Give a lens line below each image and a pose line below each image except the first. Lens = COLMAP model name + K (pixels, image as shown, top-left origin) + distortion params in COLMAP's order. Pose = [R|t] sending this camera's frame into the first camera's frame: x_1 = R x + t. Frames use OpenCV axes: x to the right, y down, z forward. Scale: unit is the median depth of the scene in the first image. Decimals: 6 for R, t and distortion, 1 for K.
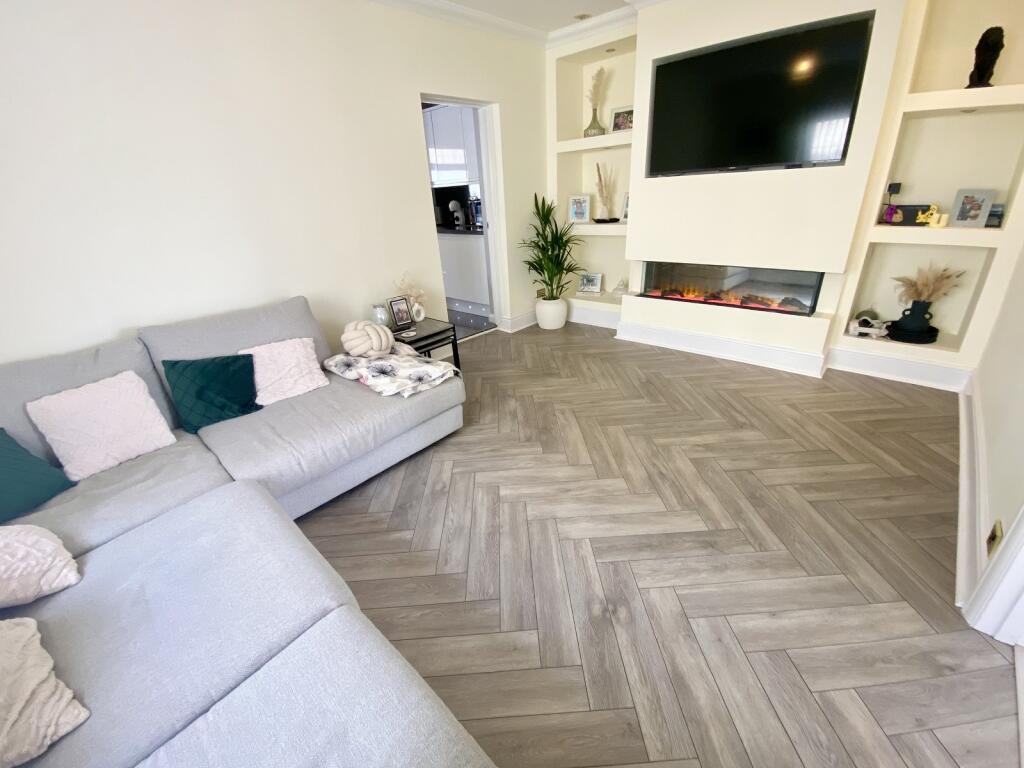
lens RADIAL K [[415.1, 0, 512.0], [0, 415.1, 384.0], [0, 0, 1]] dist [0.001045, 0.000085]
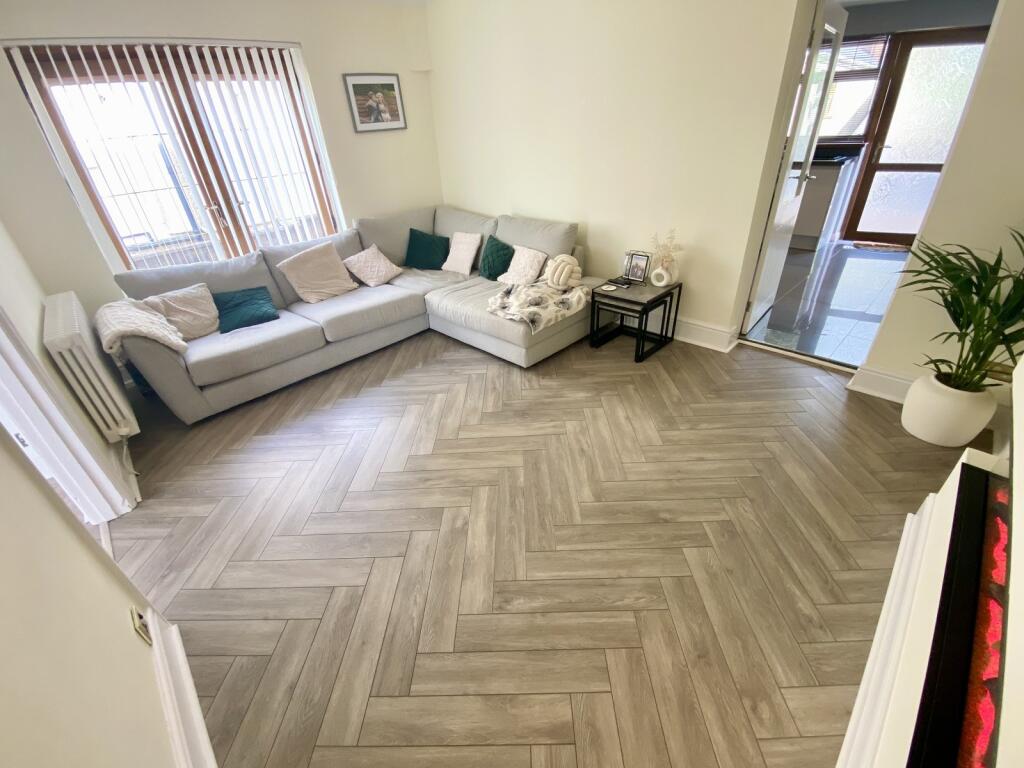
lens RADIAL K [[413.9, 0, 512.0], [0, 413.9, 384.0], [0, 0, 1]] dist [0.046537, 0.000081]
pose [[-0.033365, 0.579675, -0.814164, 1.023209], [-0.357033, 0.753953, 0.551436, -0.586221], [0.933496, 0.309082, 0.181808, 0.910588]]
